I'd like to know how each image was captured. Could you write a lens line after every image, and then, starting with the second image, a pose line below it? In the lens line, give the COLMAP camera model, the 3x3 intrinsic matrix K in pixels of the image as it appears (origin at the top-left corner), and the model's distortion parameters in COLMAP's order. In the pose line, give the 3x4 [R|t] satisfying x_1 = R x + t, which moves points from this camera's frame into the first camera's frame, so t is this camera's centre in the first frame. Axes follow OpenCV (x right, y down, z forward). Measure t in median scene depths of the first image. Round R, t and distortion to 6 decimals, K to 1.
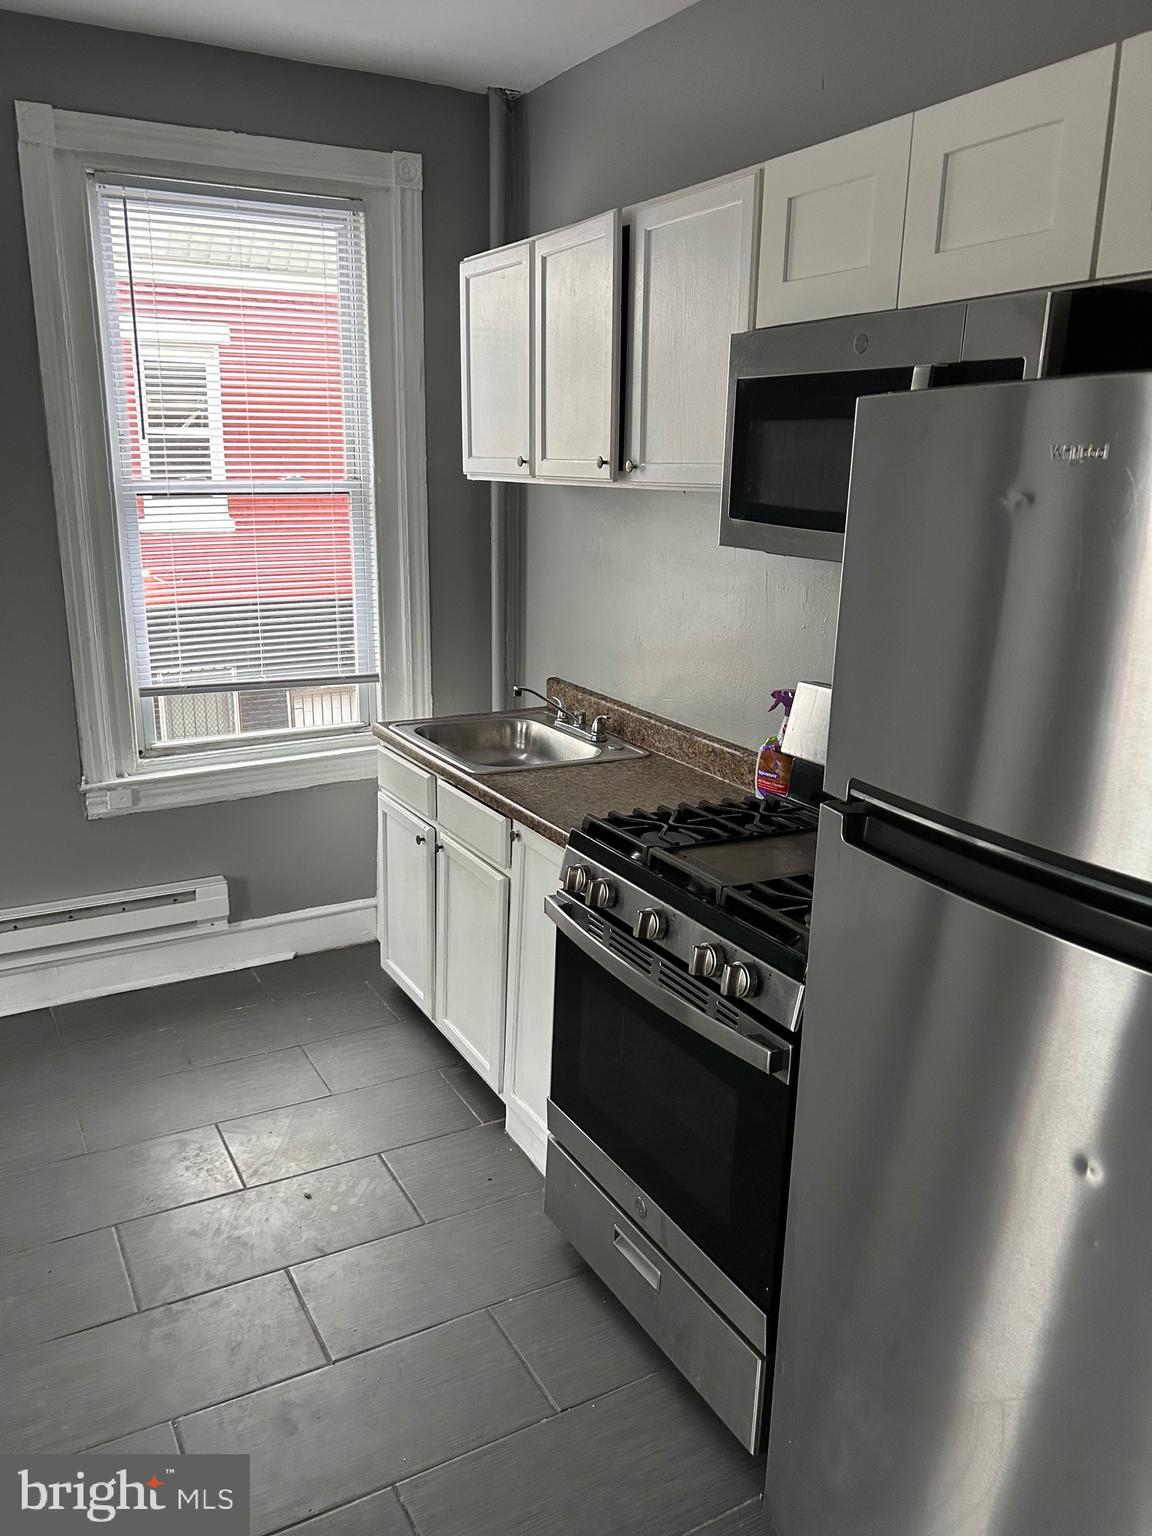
lens RADIAL K [[1161.1, 0, 570.7], [0, 1161.1, 756.9], [0, 0, 1]] dist [0.061090, -0.072402]
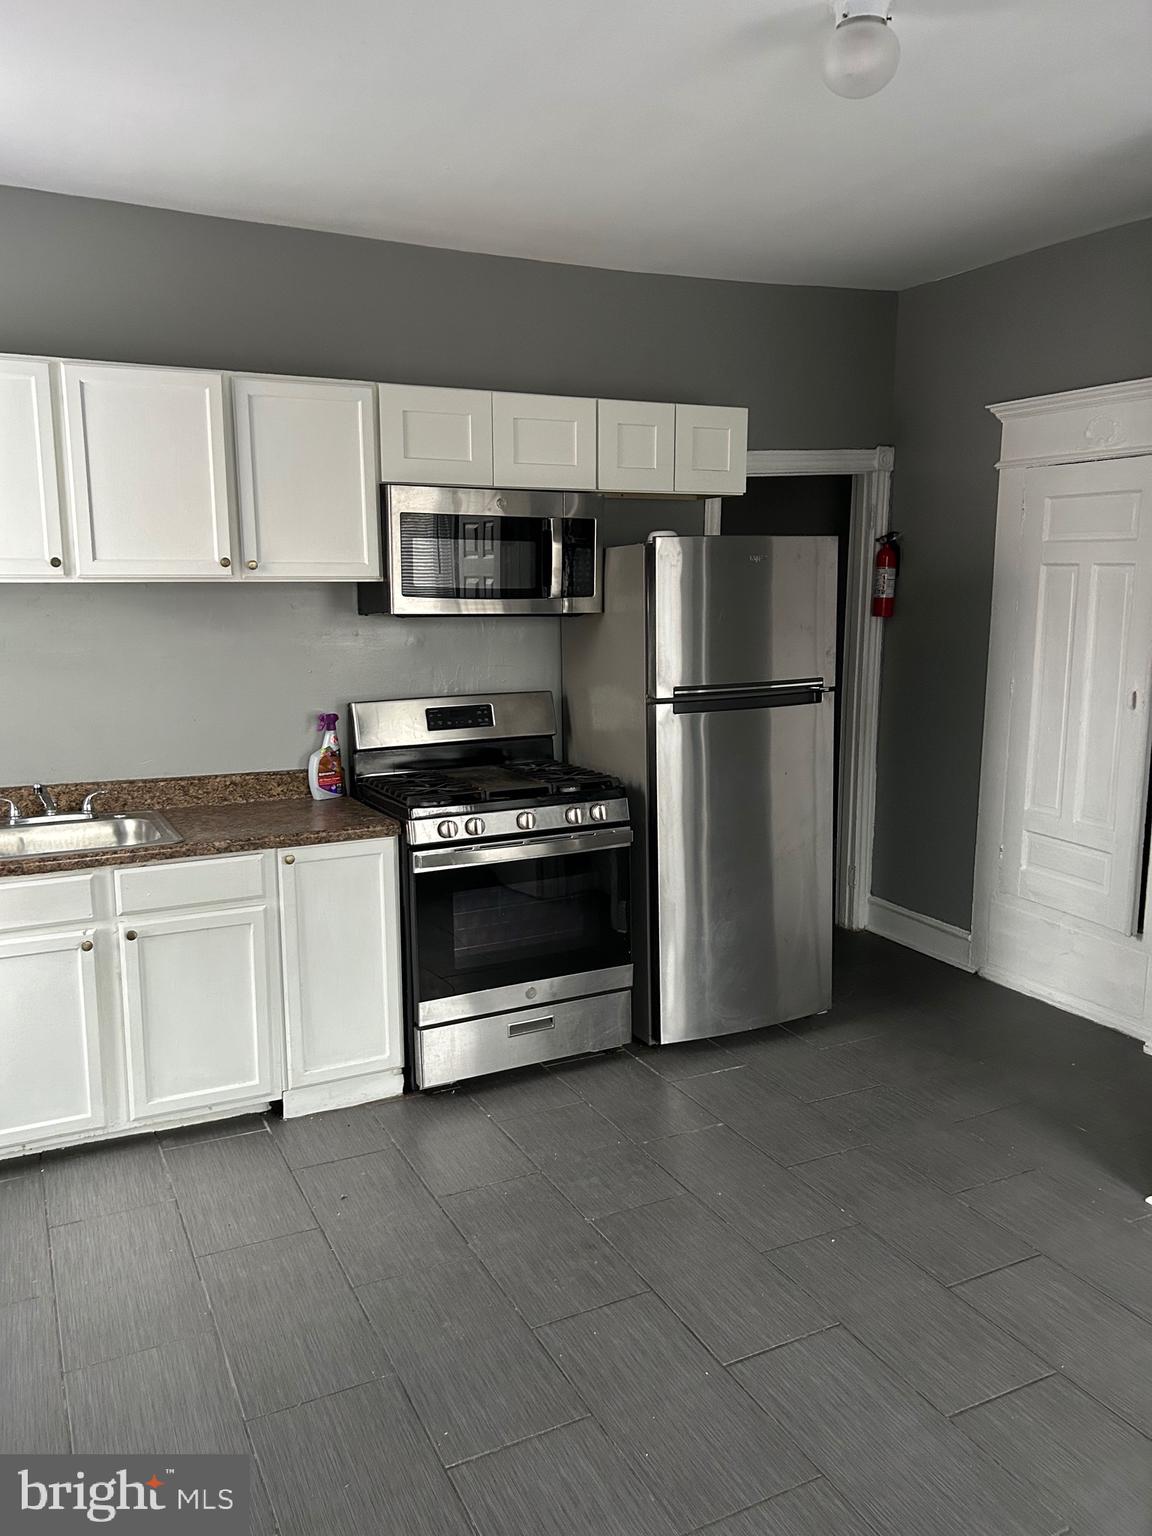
lens RADIAL K [[1161.1, 0, 570.7], [0, 1161.1, 768.2], [0, 0, 1]] dist [0.061090, -0.072402]
pose [[0.046005, -0.187373, 0.981211, -1.084341], [0.247858, 0.953676, 0.170494, -0.143108], [-0.967704, 0.235357, 0.090316, 0.502131]]
